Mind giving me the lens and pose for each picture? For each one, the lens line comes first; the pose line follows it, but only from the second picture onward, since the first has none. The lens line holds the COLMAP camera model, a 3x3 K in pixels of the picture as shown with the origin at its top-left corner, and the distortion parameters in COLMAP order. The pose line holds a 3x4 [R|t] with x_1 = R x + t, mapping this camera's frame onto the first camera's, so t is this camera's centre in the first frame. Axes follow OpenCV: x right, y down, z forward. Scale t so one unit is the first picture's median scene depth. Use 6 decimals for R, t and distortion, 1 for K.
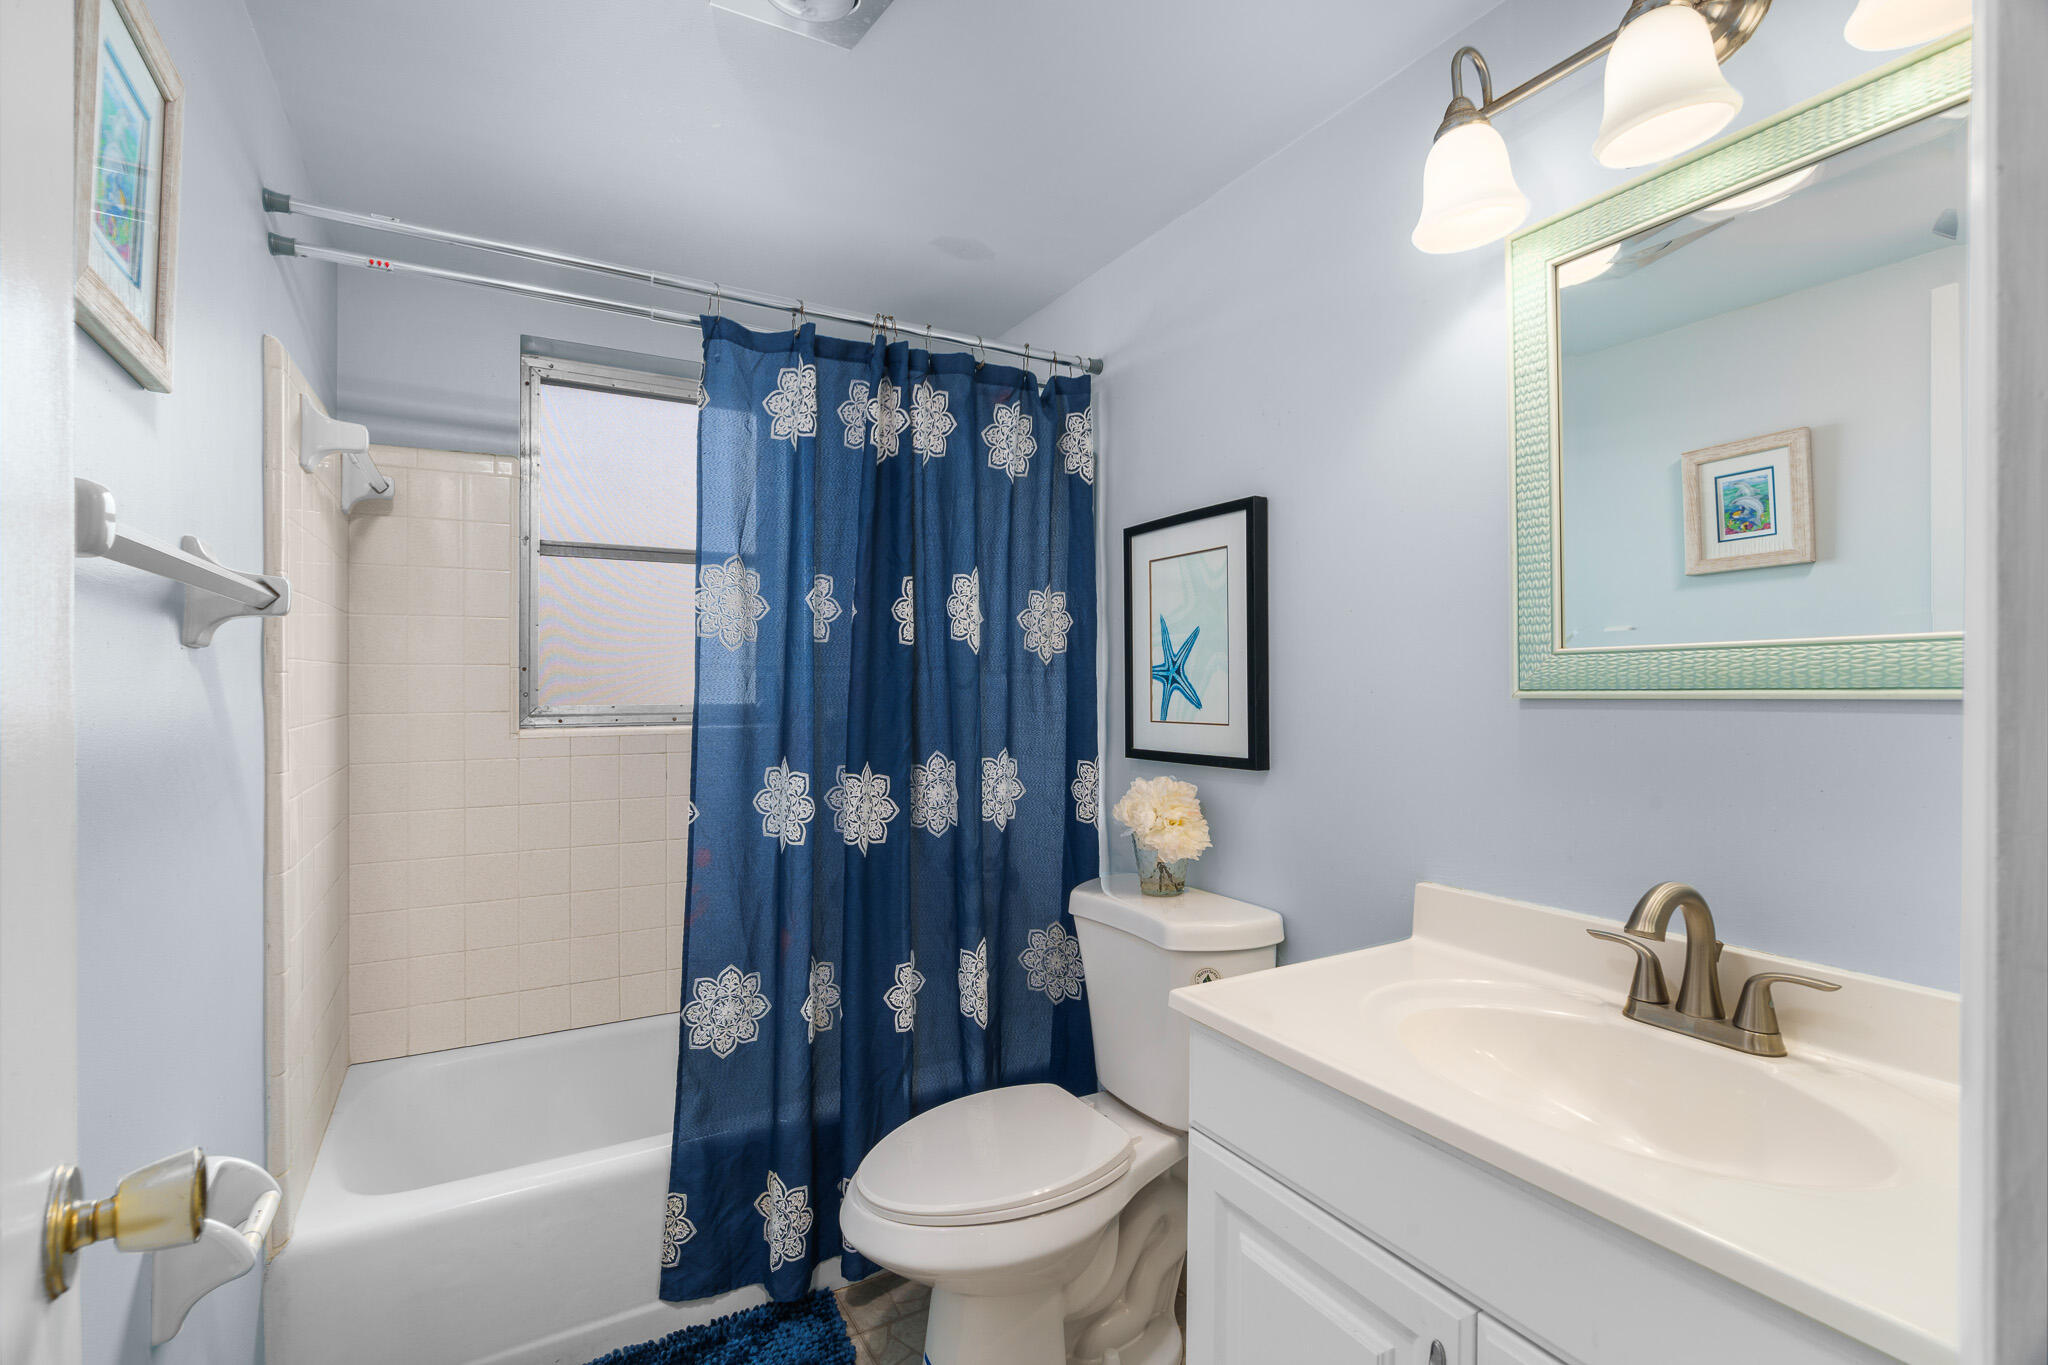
lens RADIAL K [[929.8, 0, 1014.1], [0, 929.8, 681.3], [0, 0, 1]] dist [-0.003296, 0.000319]
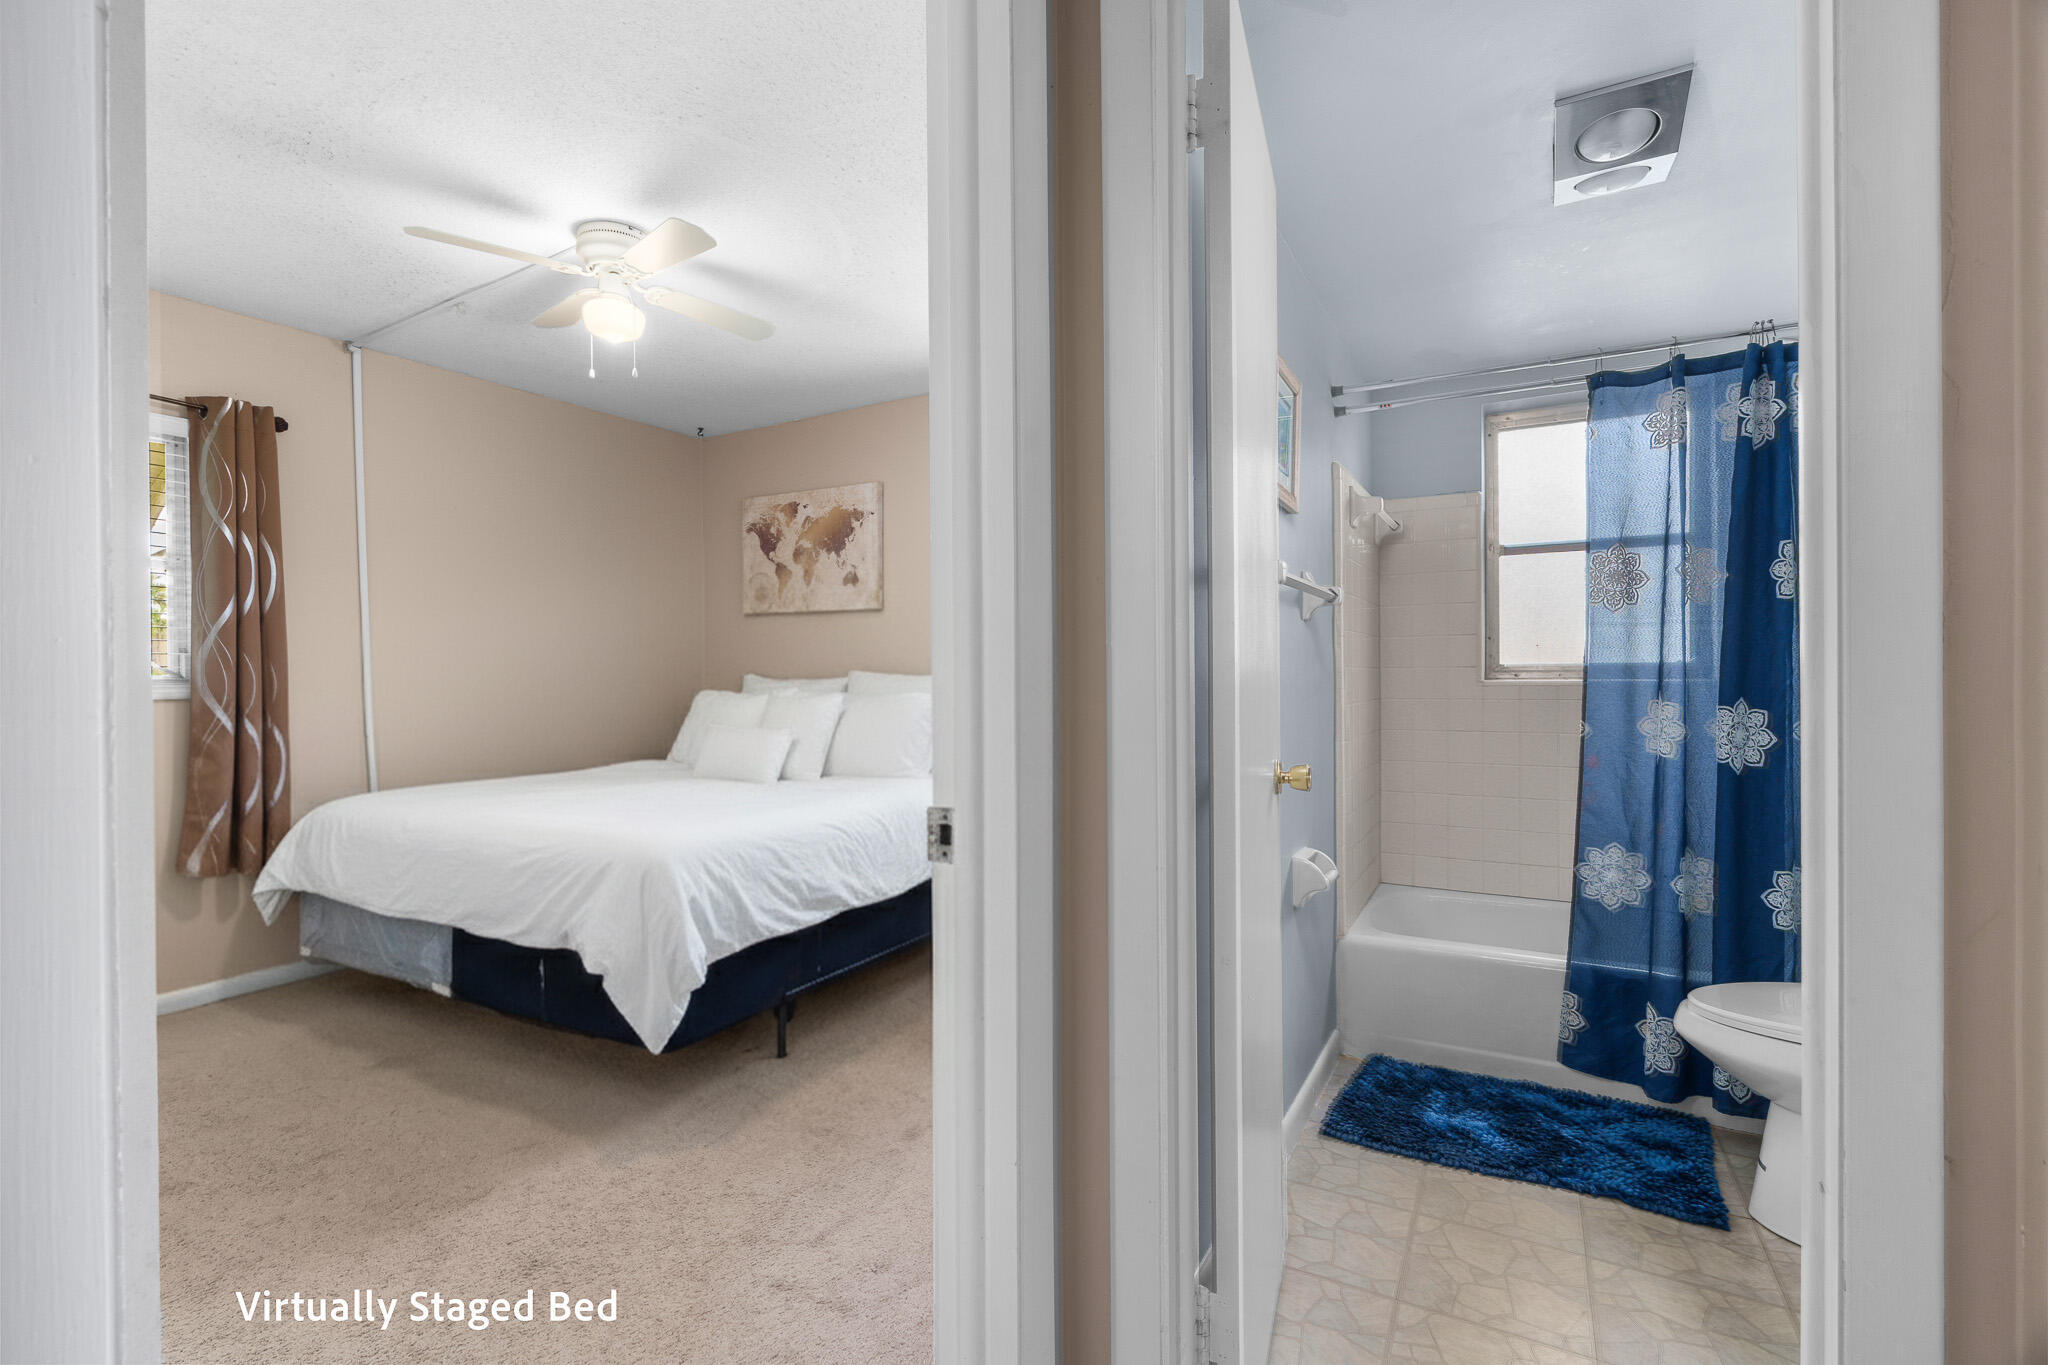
lens RADIAL K [[929.8, 0, 1014.4], [0, 929.8, 675.4], [0, 0, 1]] dist [-0.003296, 0.000319]
pose [[0.521015, -0.001601, -0.853546, 0.397601], [0.005261, 0.999985, 0.001336, 0.053168], [0.853532, -0.005186, 0.521015, -0.459708]]
